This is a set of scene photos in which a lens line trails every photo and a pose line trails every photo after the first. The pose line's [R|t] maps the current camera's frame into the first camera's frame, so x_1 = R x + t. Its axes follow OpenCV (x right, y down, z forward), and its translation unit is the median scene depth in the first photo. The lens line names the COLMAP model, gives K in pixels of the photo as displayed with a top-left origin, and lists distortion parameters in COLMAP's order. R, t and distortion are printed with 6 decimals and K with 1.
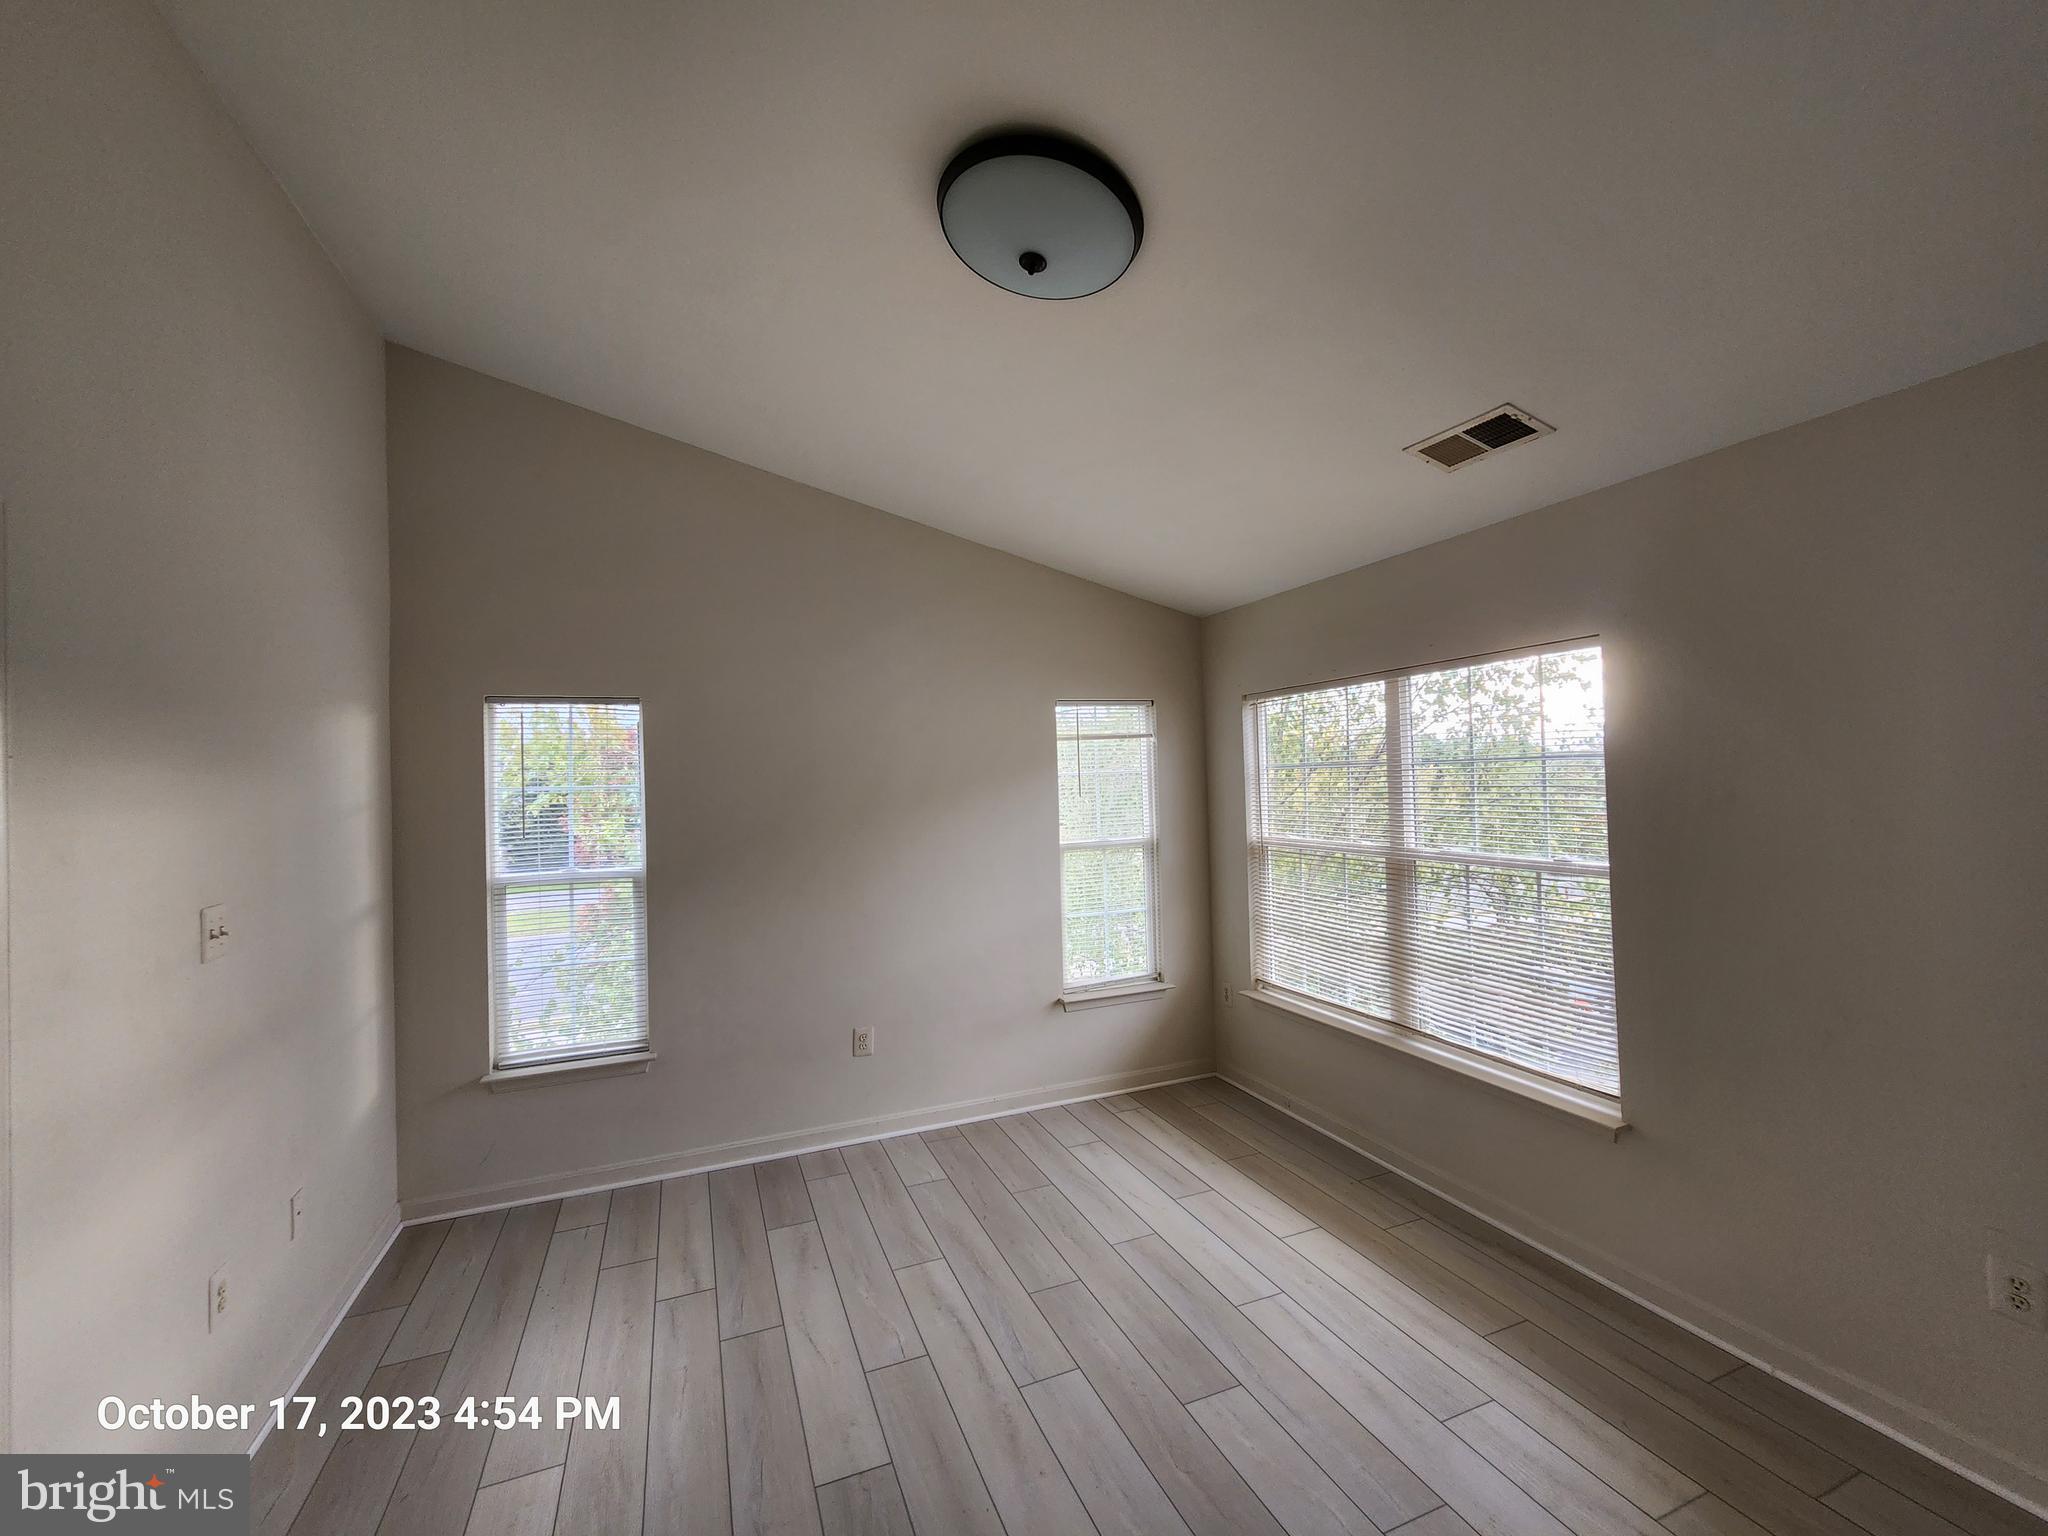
lens RADIAL K [[843.4, 0, 1020.2], [0, 843.4, 764.3], [0, 0, 1]] dist [-0.003146, -0.000148]
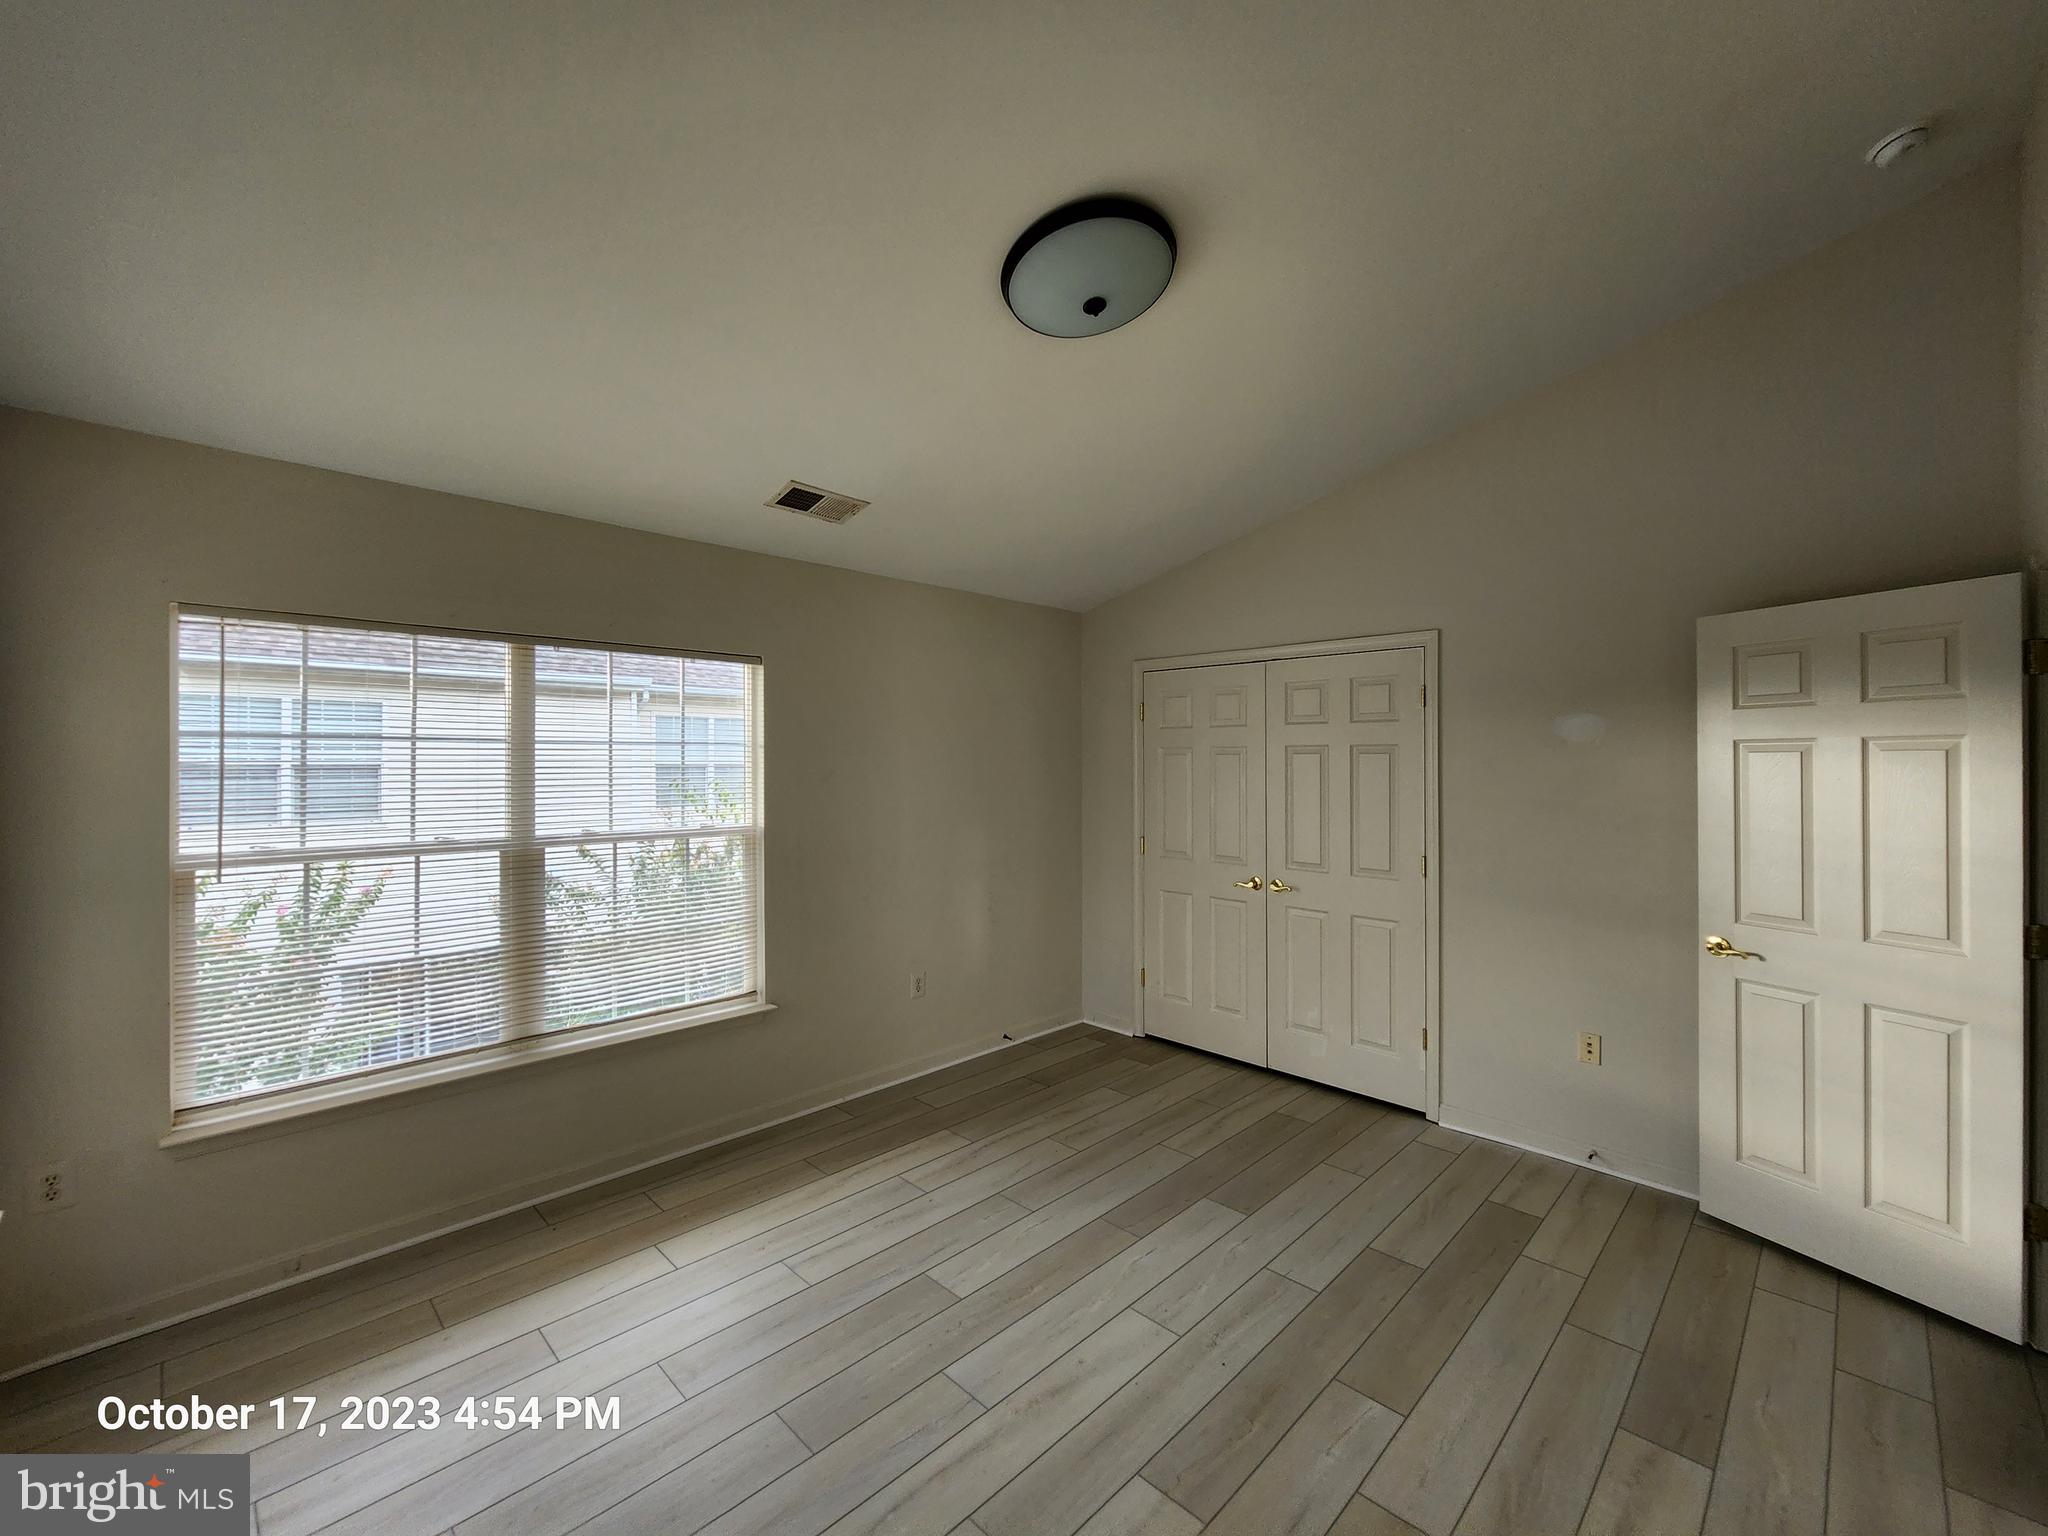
lens RADIAL K [[843.4, 0, 1020.2], [0, 843.4, 764.3], [0, 0, 1]] dist [-0.003146, -0.000148]
pose [[-0.396492, 0.024003, 0.917724, -0.552061], [-0.007328, 0.999544, -0.029309, 0.043119], [-0.918009, -0.018346, -0.396135, 0.852981]]
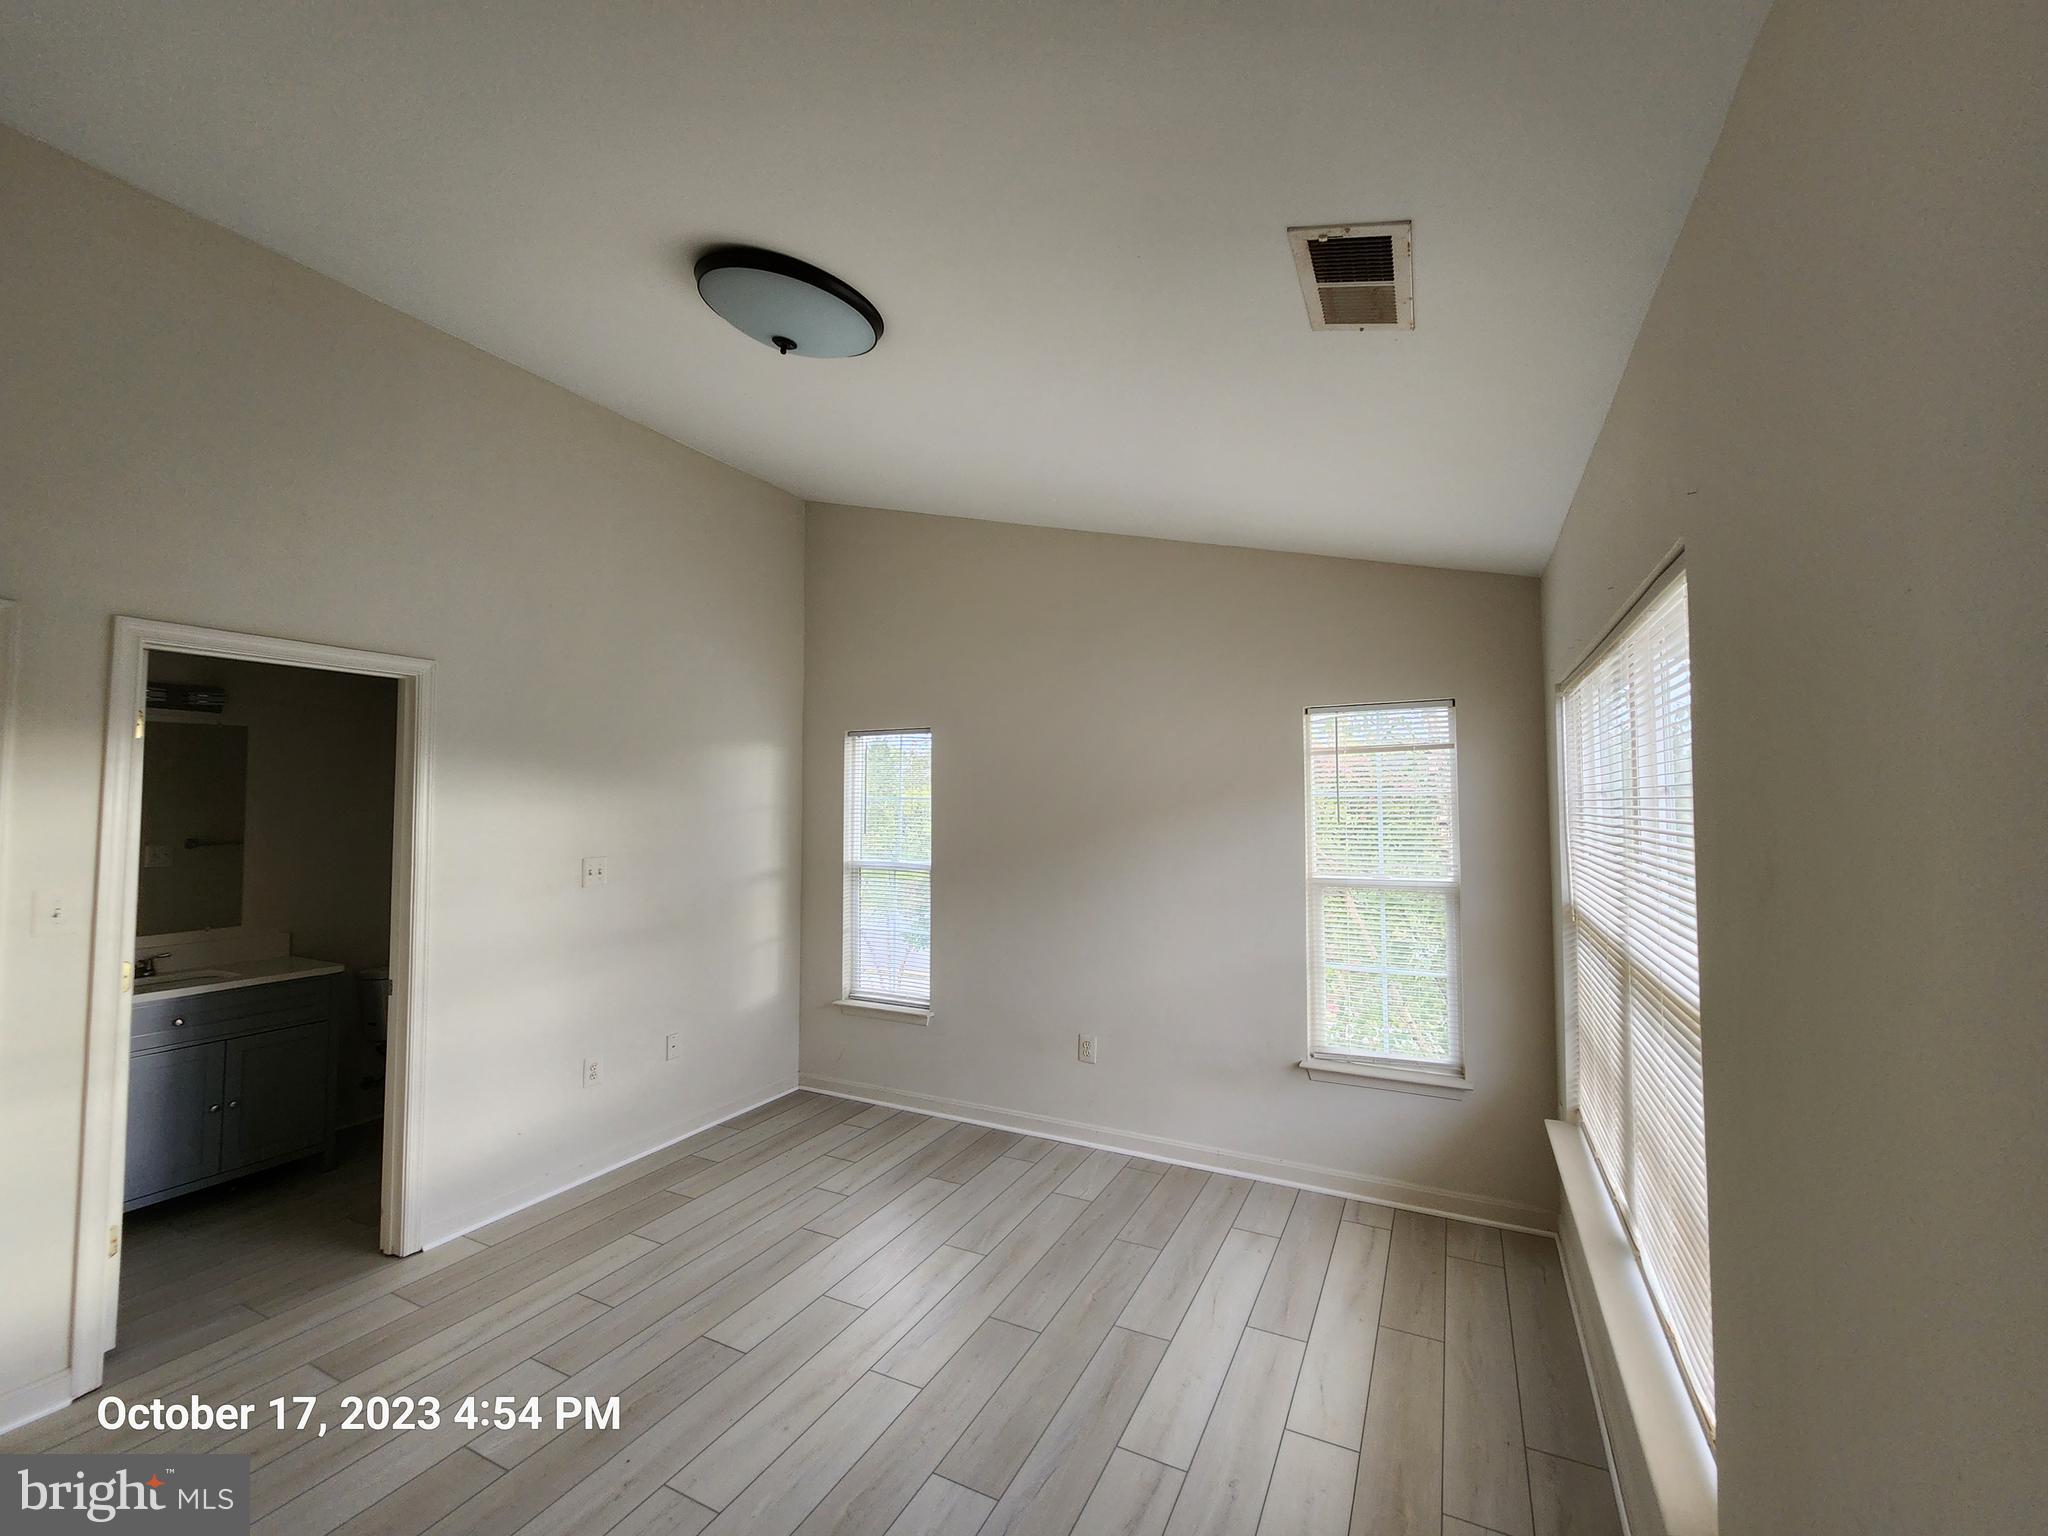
lens RADIAL K [[840.4, 0, 1022.5], [0, 840.4, 764.8], [0, 0, 1]] dist [-0.000995, -0.000248]
pose [[0.657623, -0.007703, -0.753308, 0.592390], [-0.003240, 0.999910, -0.013053, -0.007787], [0.753341, 0.011025, 0.657538, 0.278152]]
